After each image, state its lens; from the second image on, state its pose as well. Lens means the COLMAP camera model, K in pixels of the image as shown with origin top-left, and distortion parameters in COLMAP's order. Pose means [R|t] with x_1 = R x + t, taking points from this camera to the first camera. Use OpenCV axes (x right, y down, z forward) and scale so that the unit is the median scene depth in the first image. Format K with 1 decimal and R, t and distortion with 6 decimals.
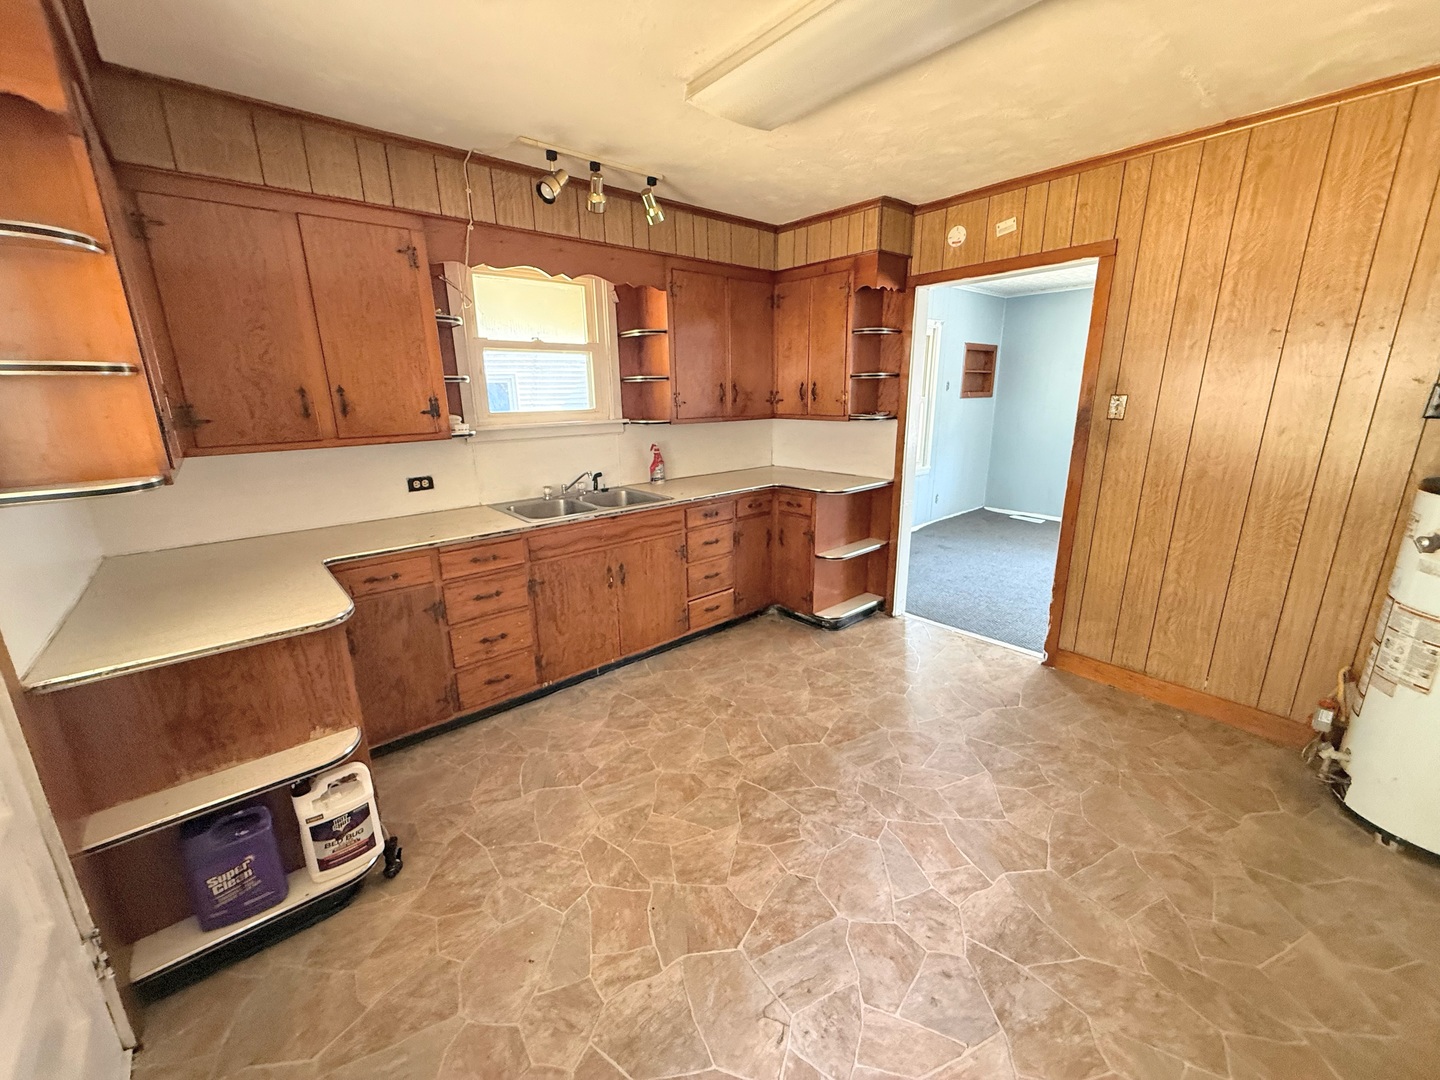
lens RADIAL K [[576.9, 0, 720.2], [0, 576.9, 541.5], [0, 0, 1]] dist [0.002035, 0.000093]
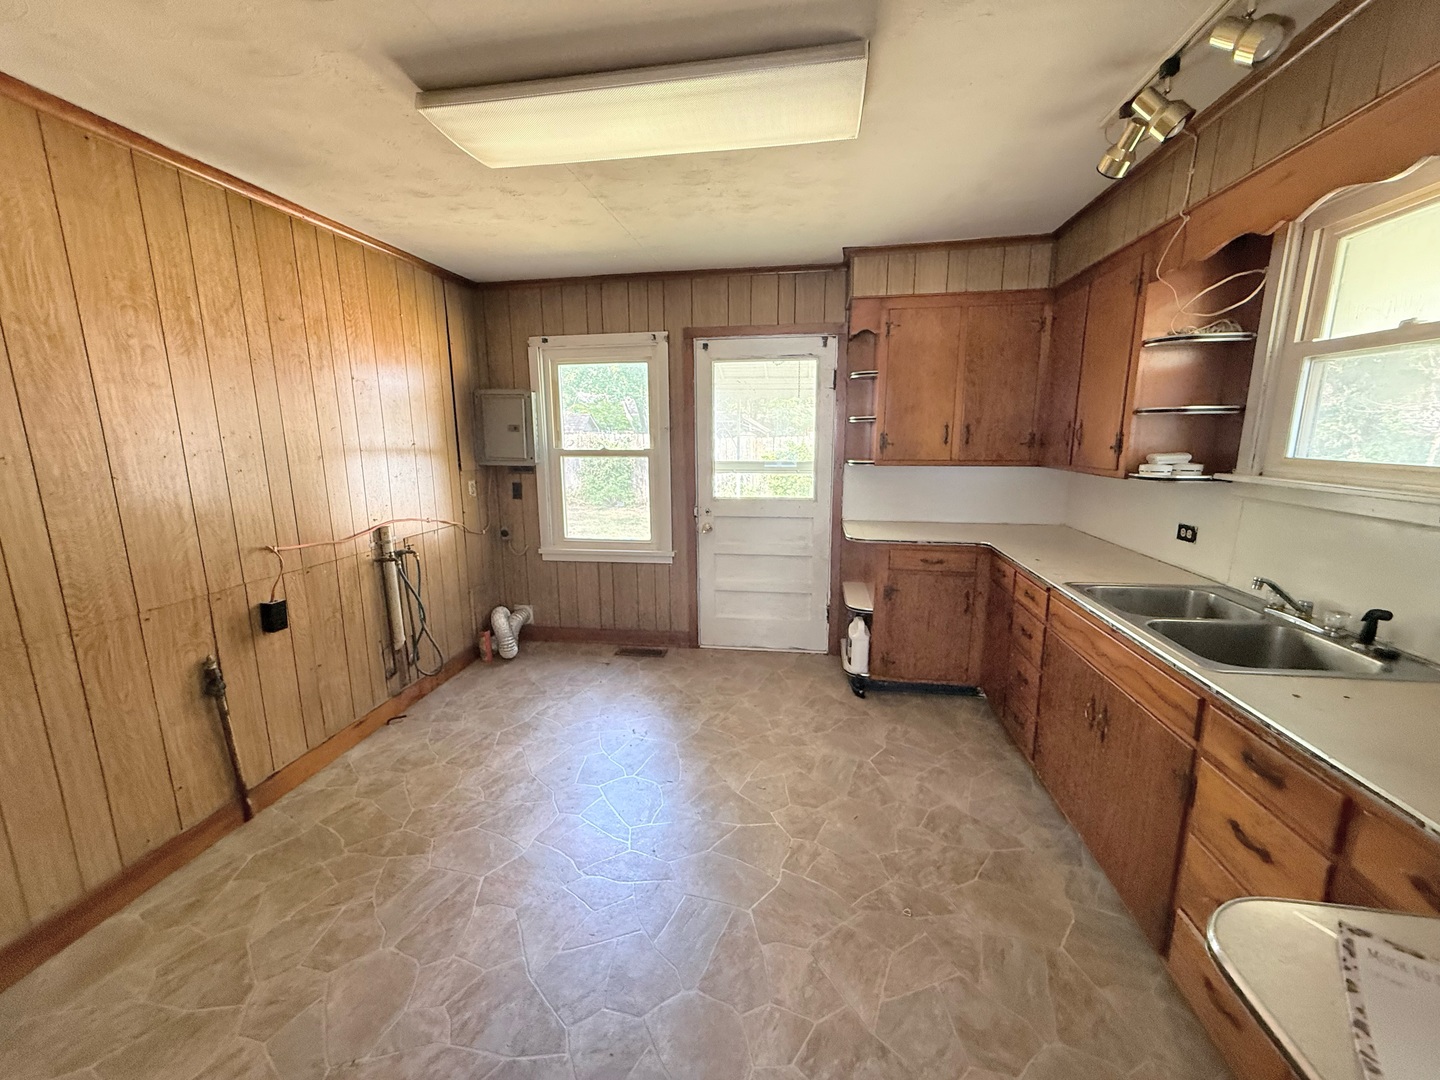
lens RADIAL K [[576.9, 0, 712.0], [0, 576.9, 542.6], [0, 0, 1]] dist [0.002035, 0.000093]
pose [[-0.775714, 0.139762, -0.615414, 0.532318], [-0.142724, 0.911051, 0.386802, -0.312586], [0.614734, 0.387882, -0.686767, 1.153496]]
